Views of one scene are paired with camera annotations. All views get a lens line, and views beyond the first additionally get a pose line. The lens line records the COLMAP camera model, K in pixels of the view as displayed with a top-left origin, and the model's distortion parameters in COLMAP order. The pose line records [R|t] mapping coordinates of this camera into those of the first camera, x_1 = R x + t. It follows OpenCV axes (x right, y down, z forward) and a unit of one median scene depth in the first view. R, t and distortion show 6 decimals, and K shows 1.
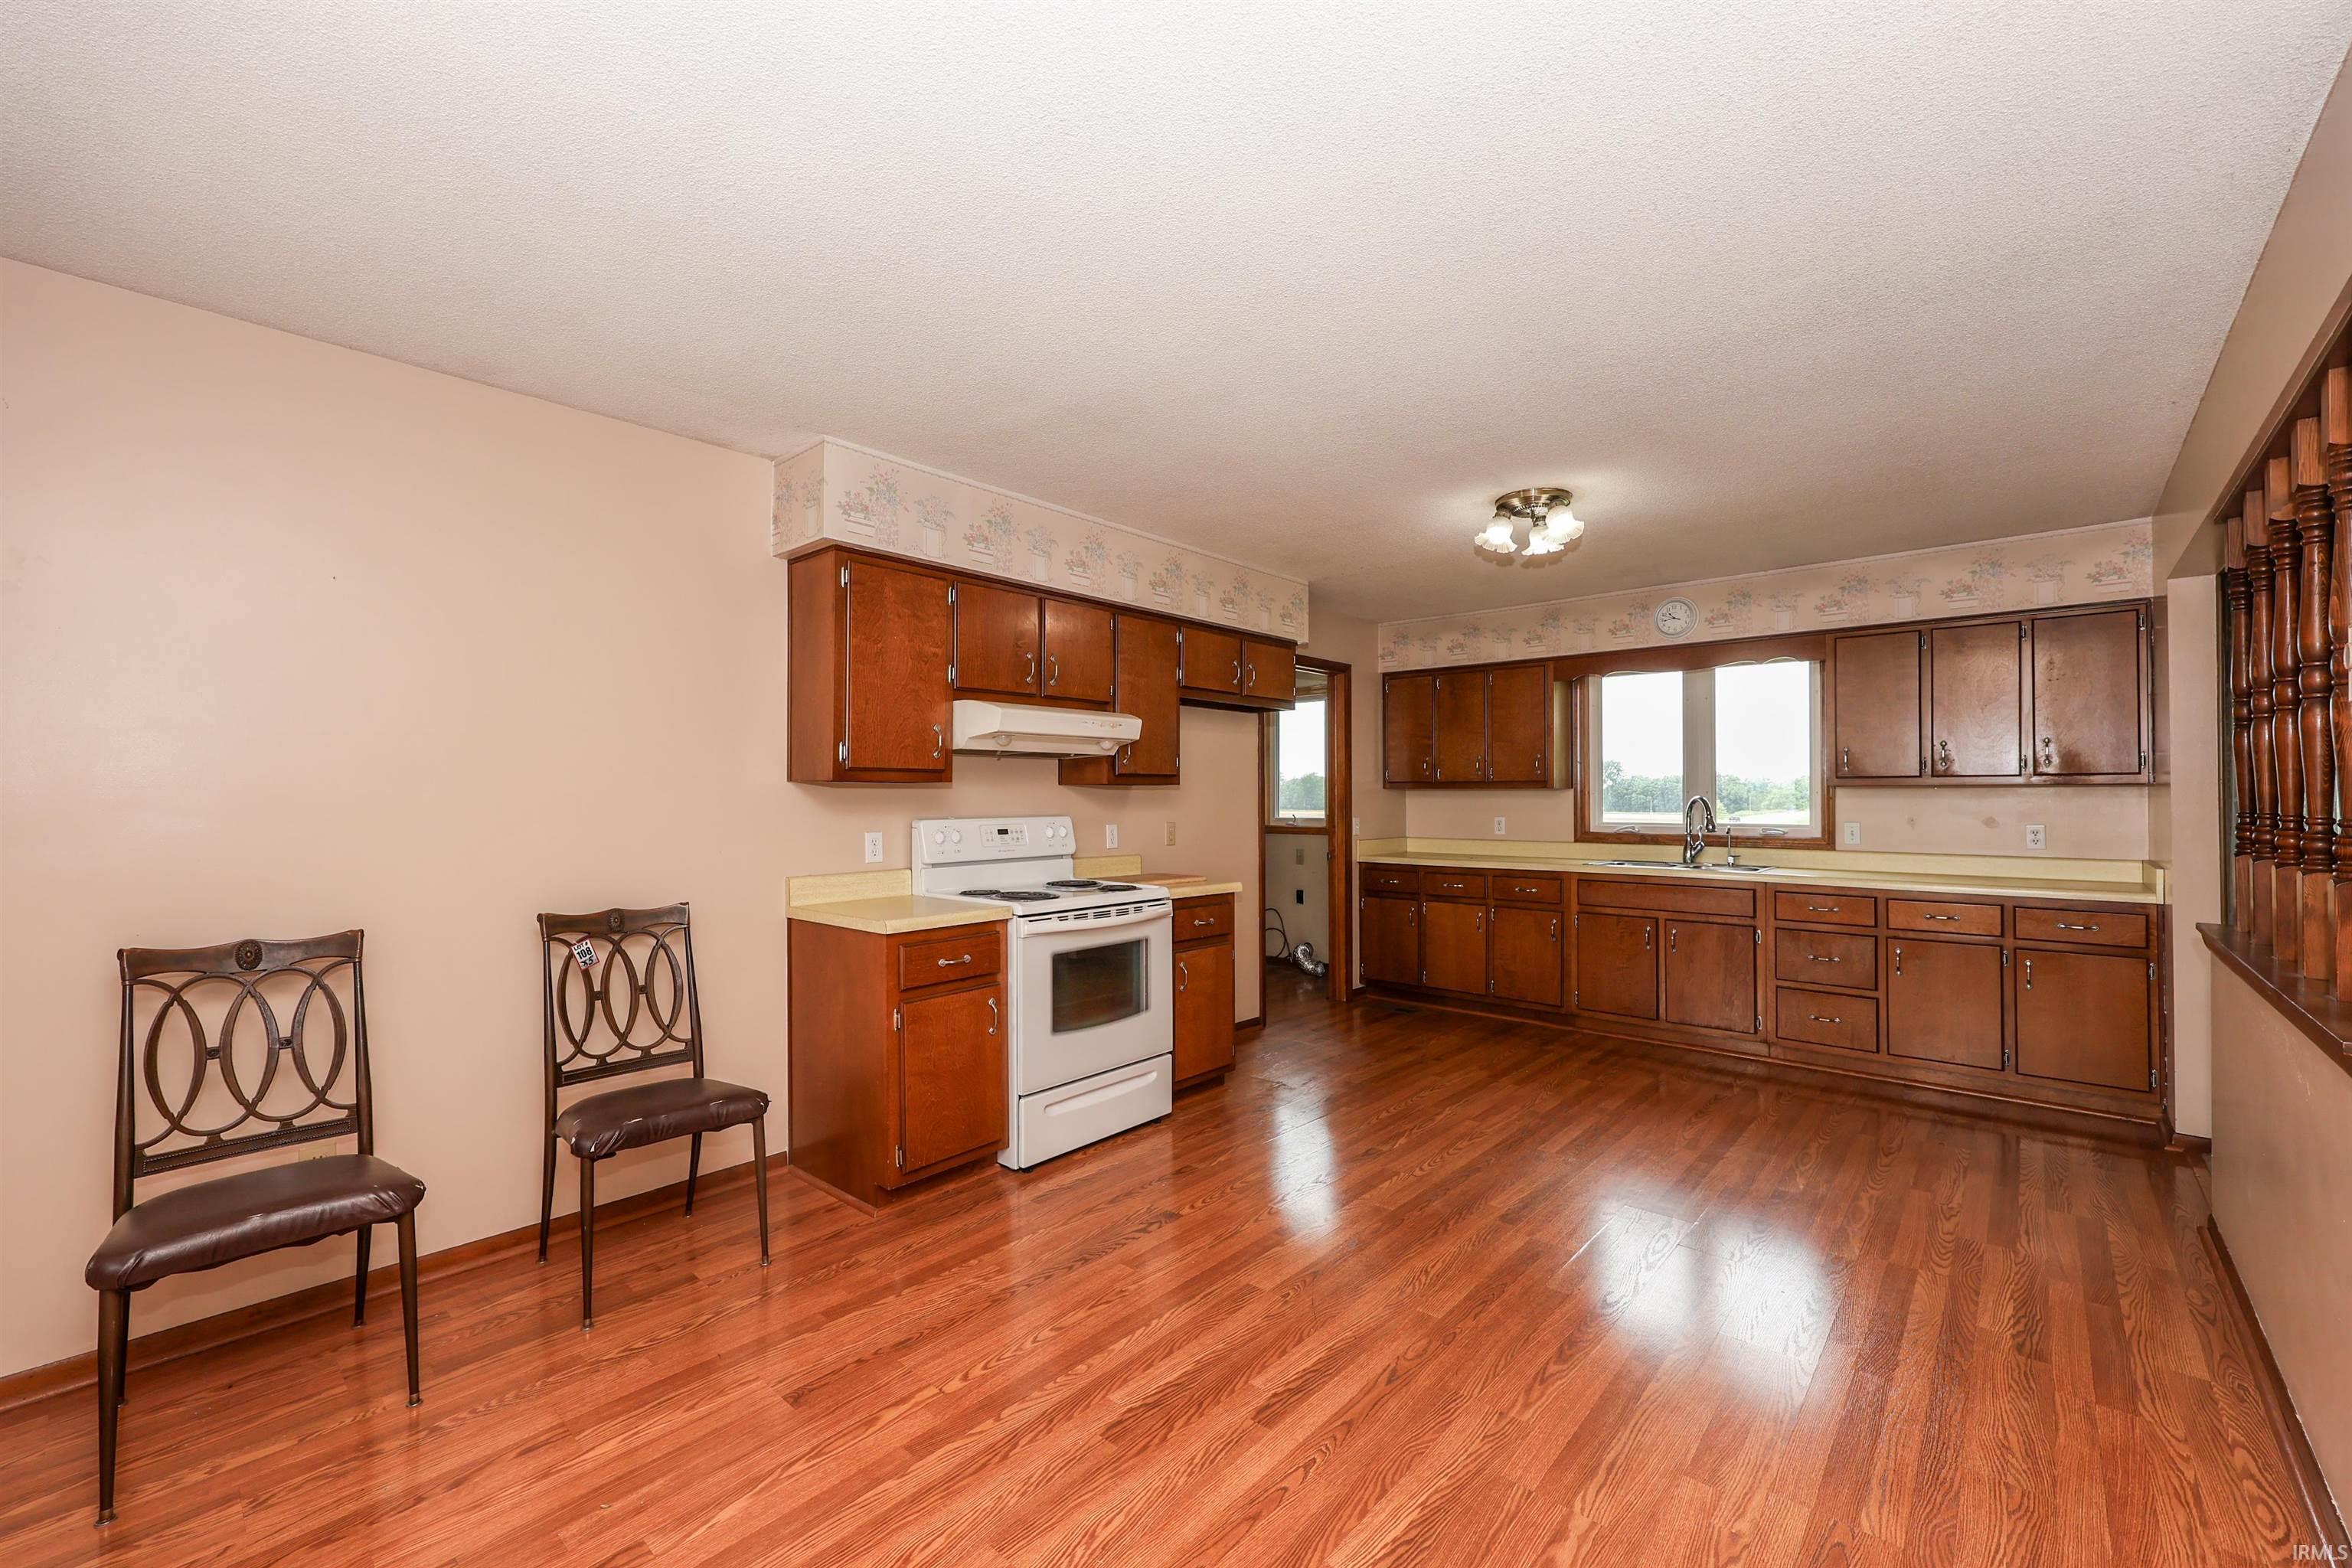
lens RADIAL K [[935.5, 0, 1185.6], [0, 935.5, 793.3], [0, 0, 1]] dist [-0.001841, 0.000232]
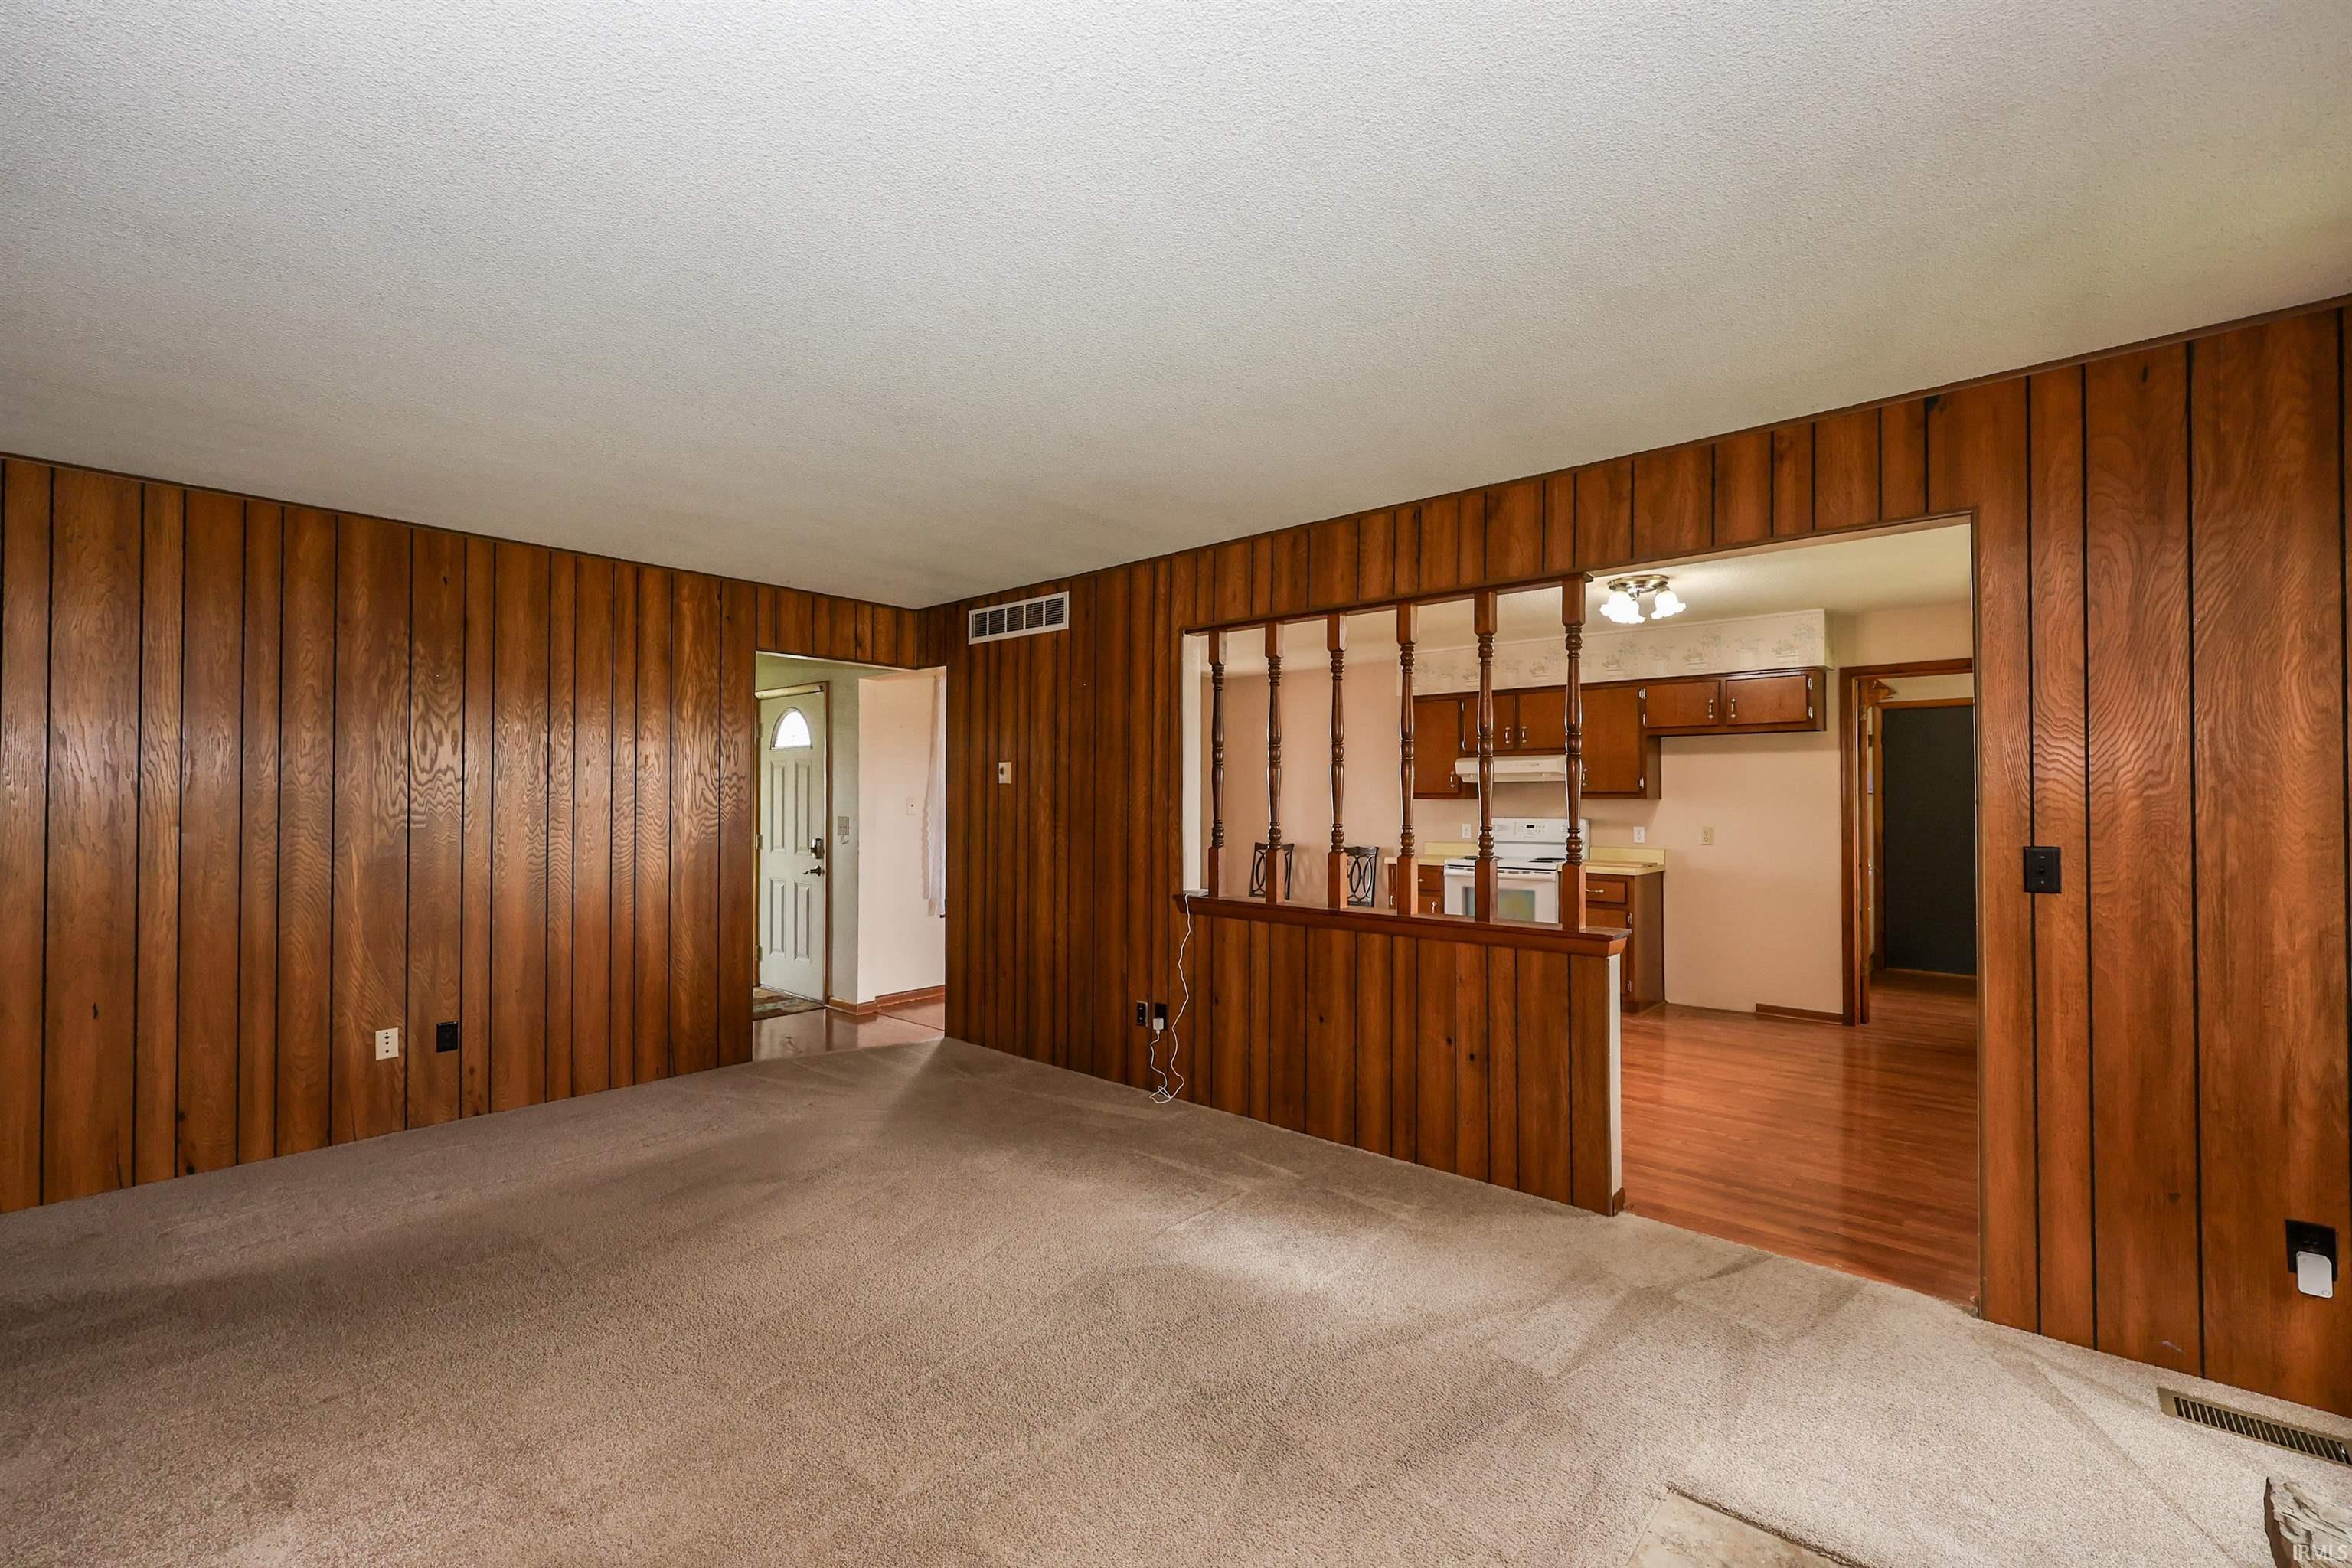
lens RADIAL K [[935.5, 0, 1188.2], [0, 935.5, 789.2], [0, 0, 1]] dist [-0.001841, 0.000232]
pose [[0.015482, -0.005203, -0.999867, 1.687782], [0.004214, 0.999978, -0.005138, -0.024277], [0.999871, -0.004134, 0.015504, 0.359906]]
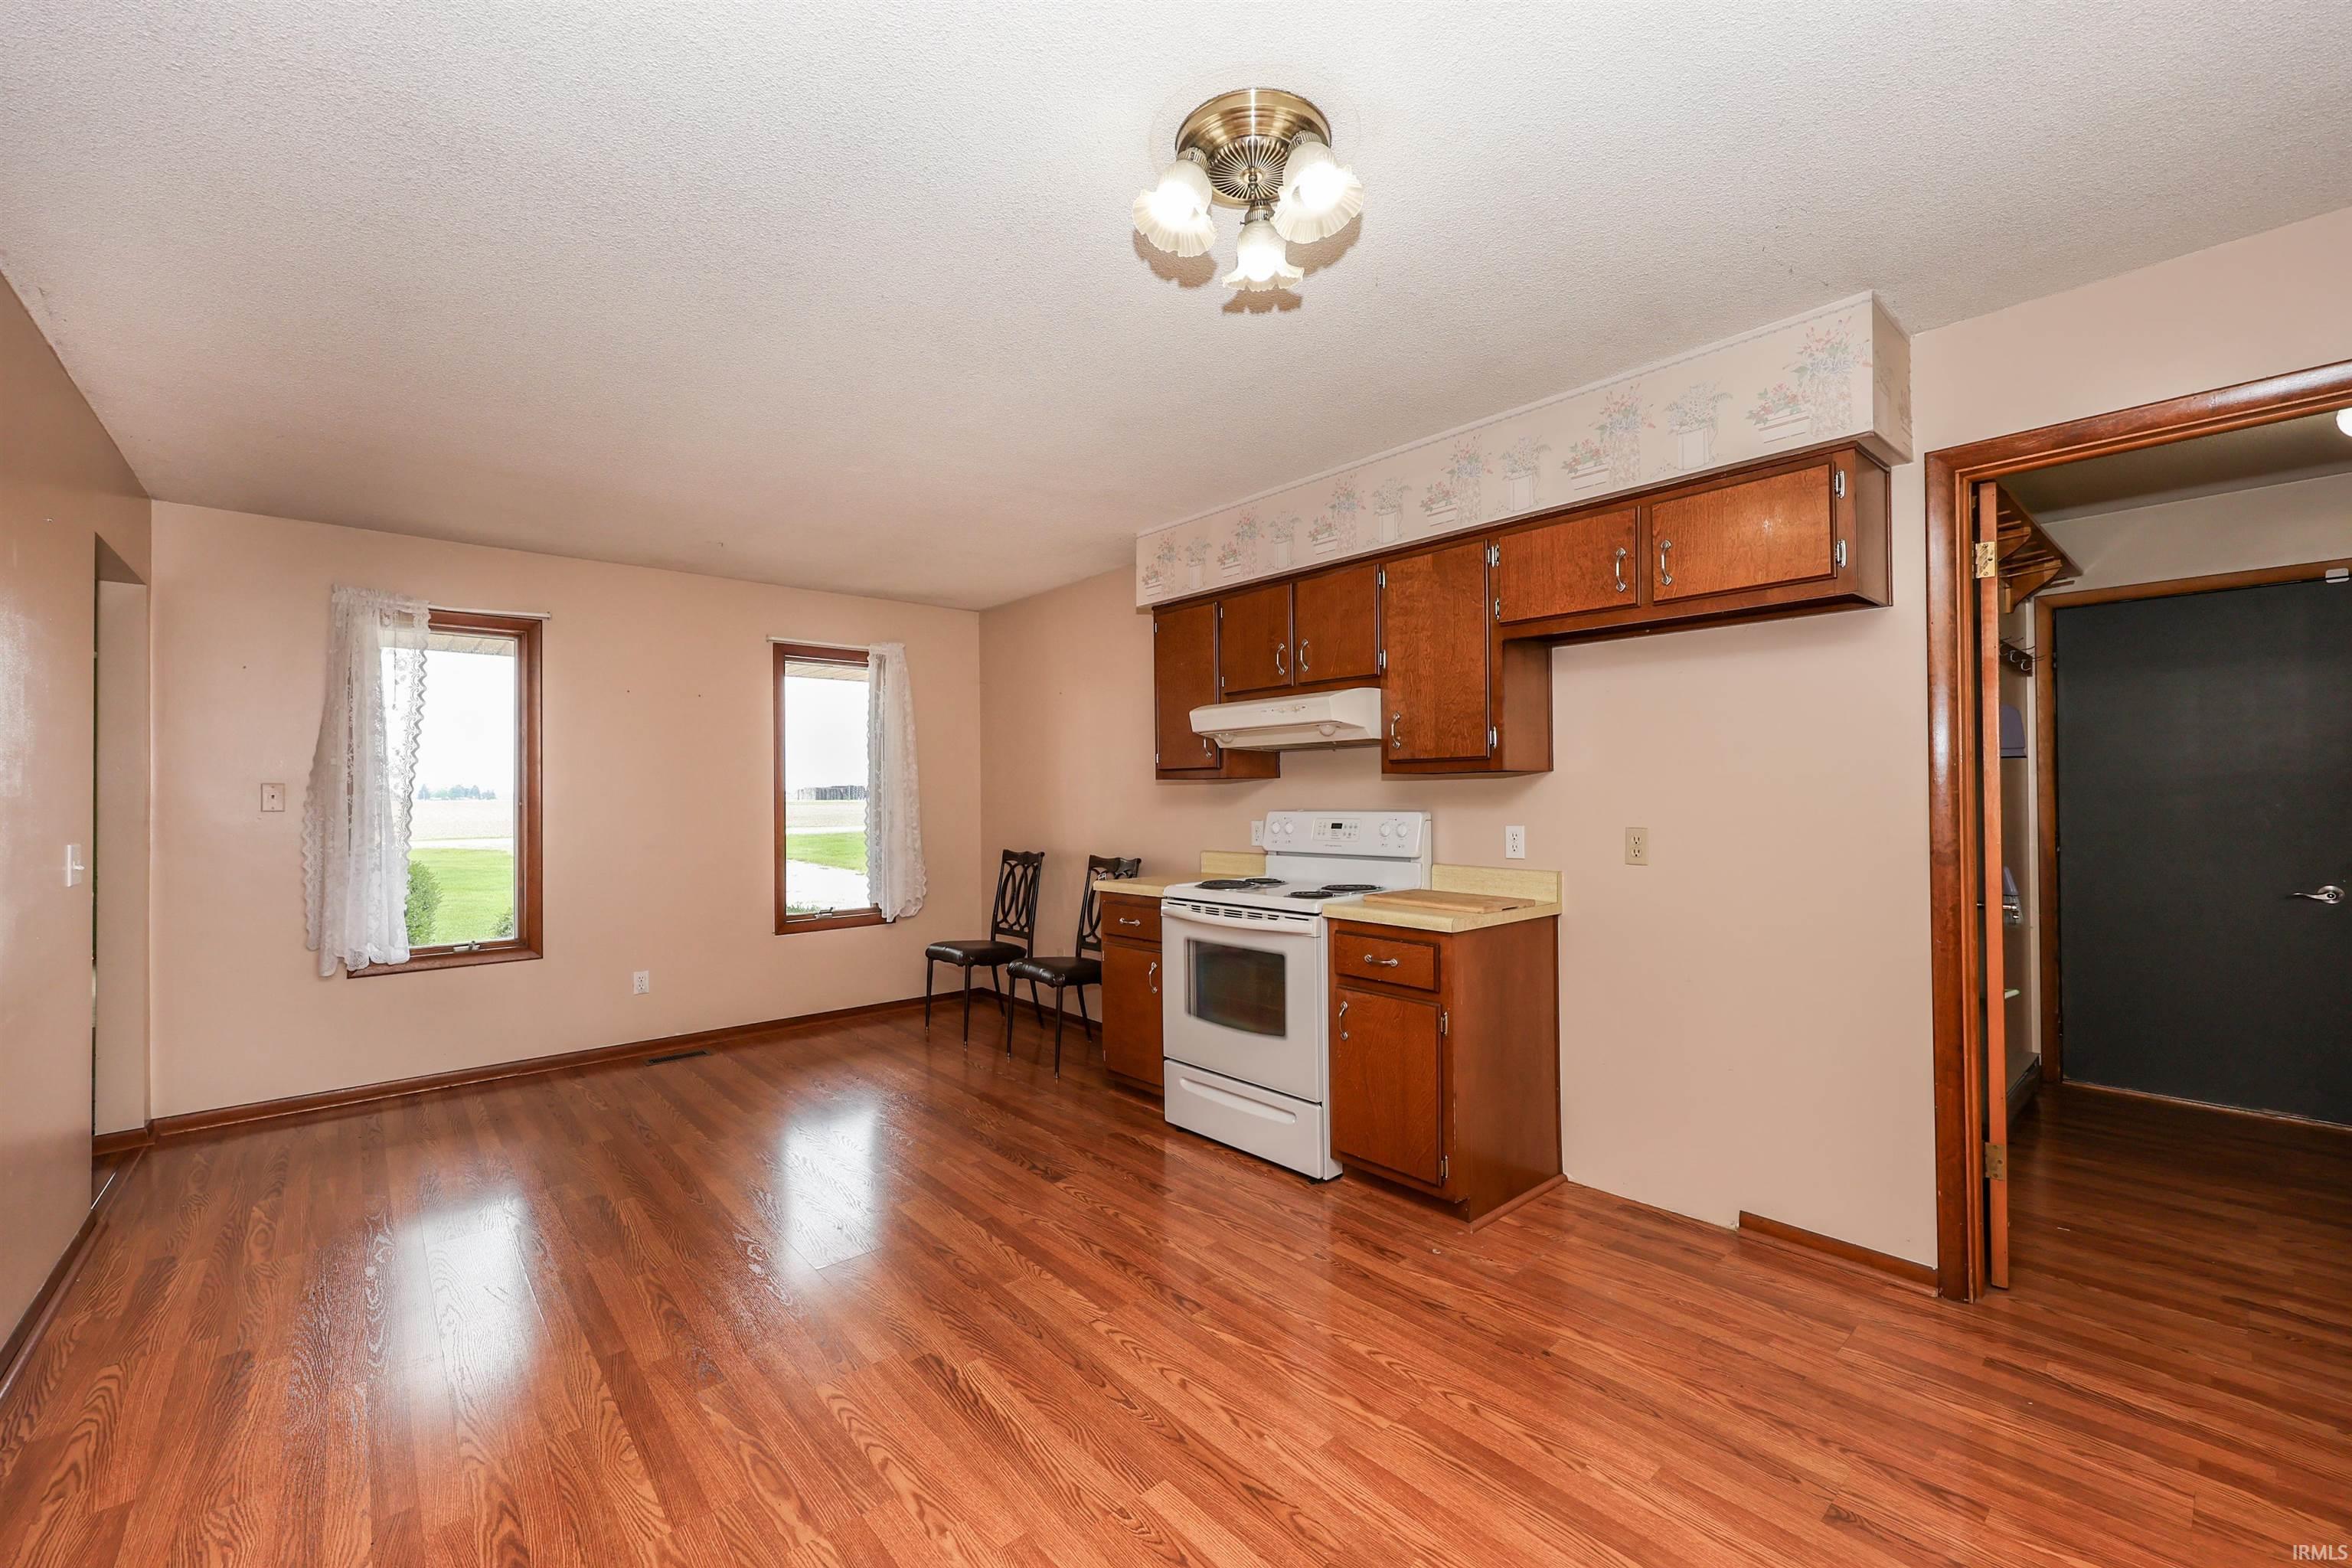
lens RADIAL K [[935.5, 0, 1172.5], [0, 935.5, 784.0], [0, 0, 1]] dist [-0.001841, 0.000232]
pose [[-0.110468, -0.004844, -0.993868, 0.850595], [0.014299, 0.999877, -0.006463, 0.002246], [0.993777, -0.014925, -0.110385, 1.022462]]
